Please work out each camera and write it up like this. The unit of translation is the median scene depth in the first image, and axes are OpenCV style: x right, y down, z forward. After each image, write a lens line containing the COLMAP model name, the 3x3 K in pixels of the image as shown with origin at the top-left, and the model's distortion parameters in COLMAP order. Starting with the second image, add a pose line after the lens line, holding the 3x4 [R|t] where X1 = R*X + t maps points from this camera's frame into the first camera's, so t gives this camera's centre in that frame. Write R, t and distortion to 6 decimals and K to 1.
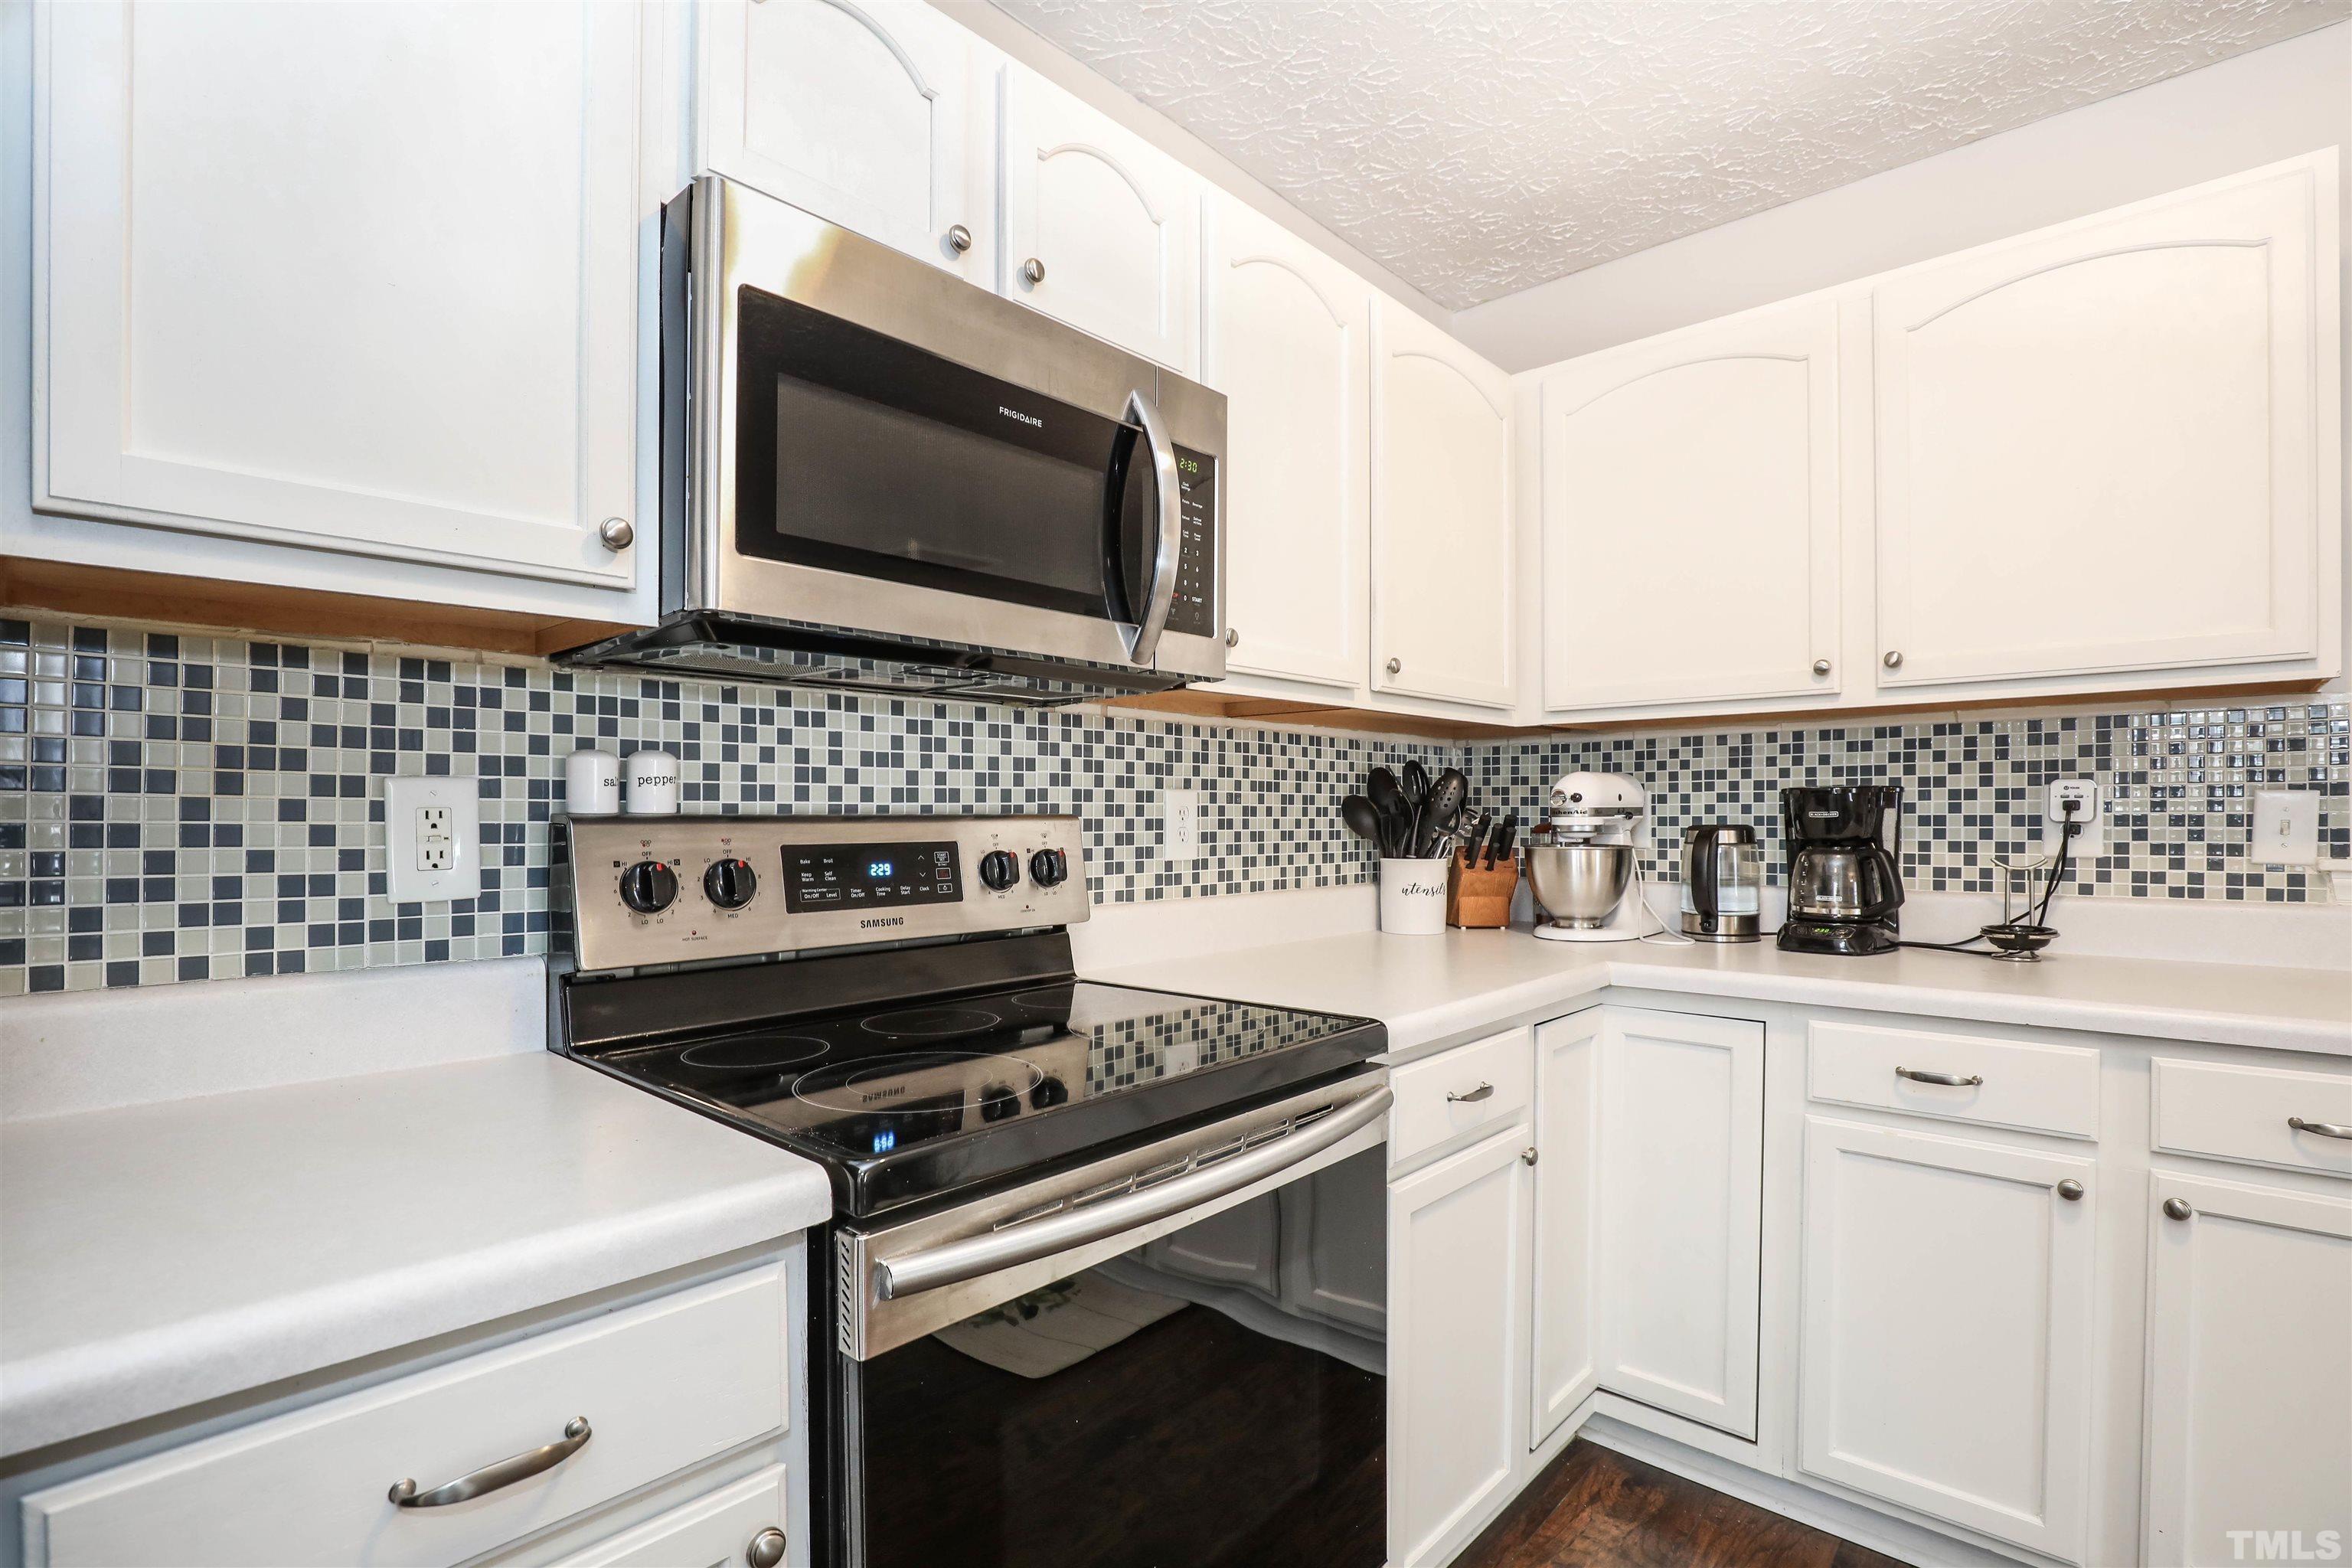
lens RADIAL K [[1102.1, 0, 1179.8], [0, 1102.1, 823.7], [0, 0, 1]] dist [-0.018168, 0.000299]
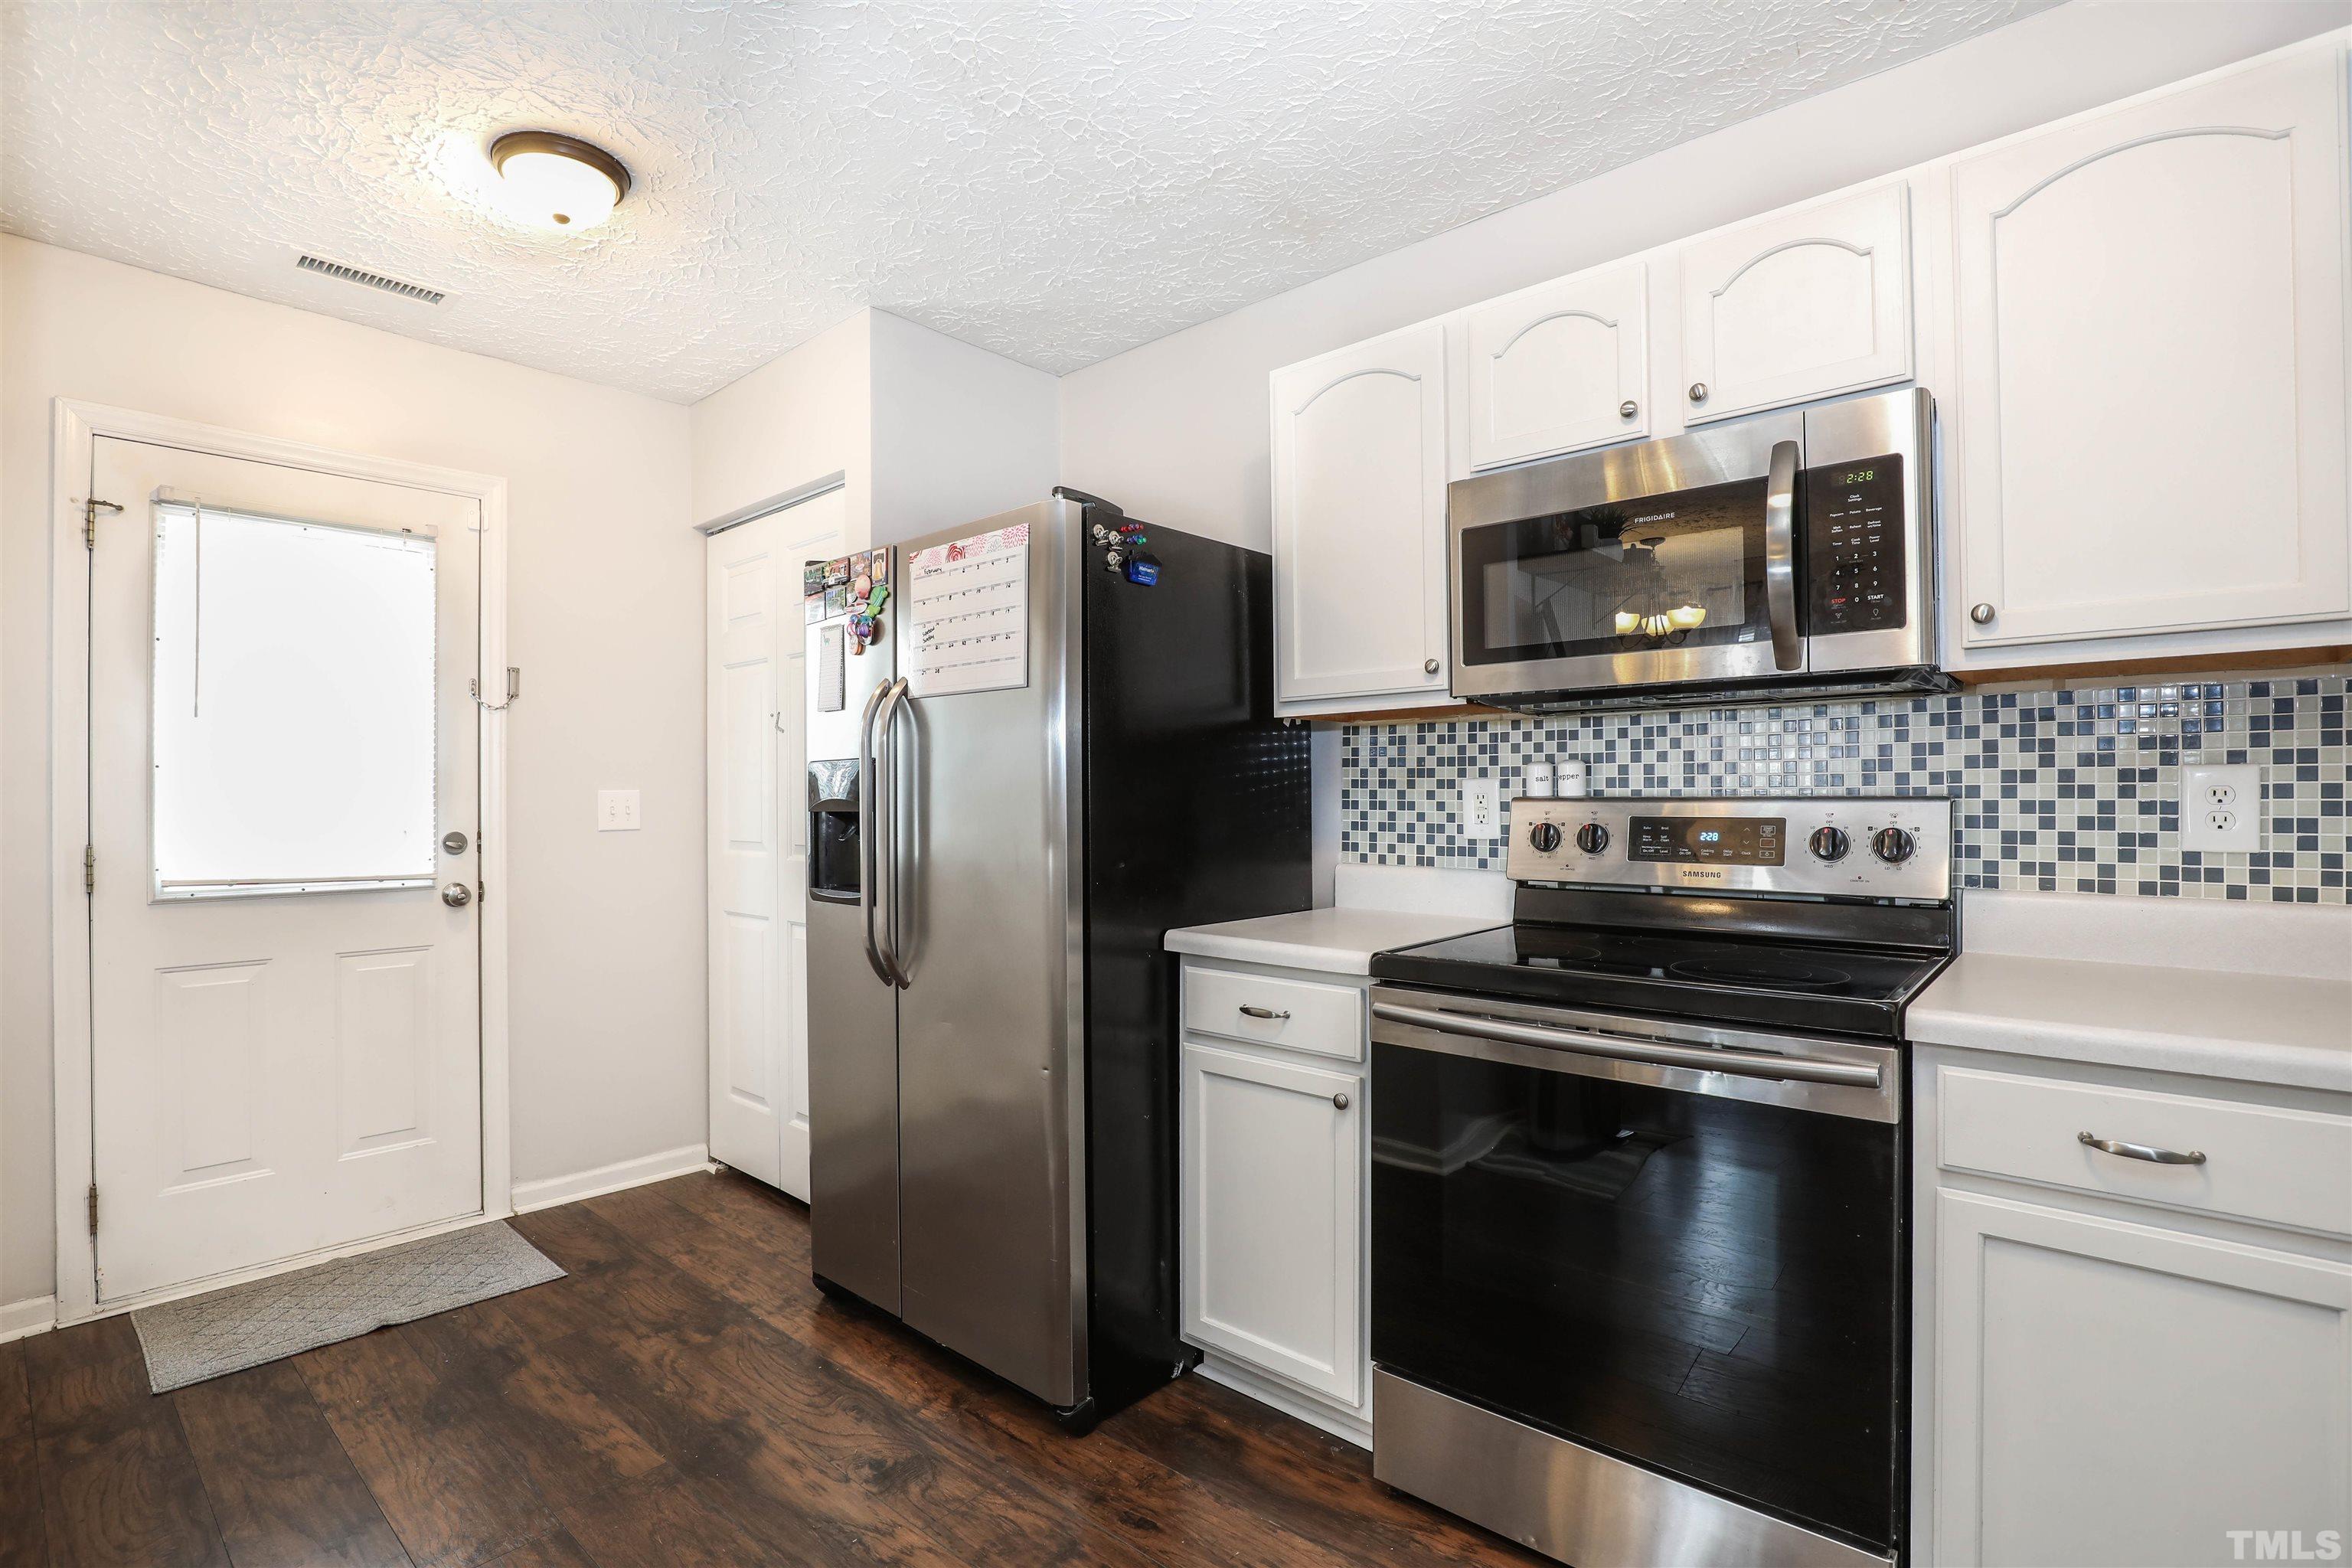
lens RADIAL K [[1102.1, 0, 1162.9], [0, 1102.1, 793.9], [0, 0, 1]] dist [-0.018168, 0.000299]
pose [[0.019732, 0.002194, -0.999803, 0.916239], [-0.002276, 0.999995, 0.002150, -0.011319], [0.999803, 0.002233, 0.019737, 0.243392]]
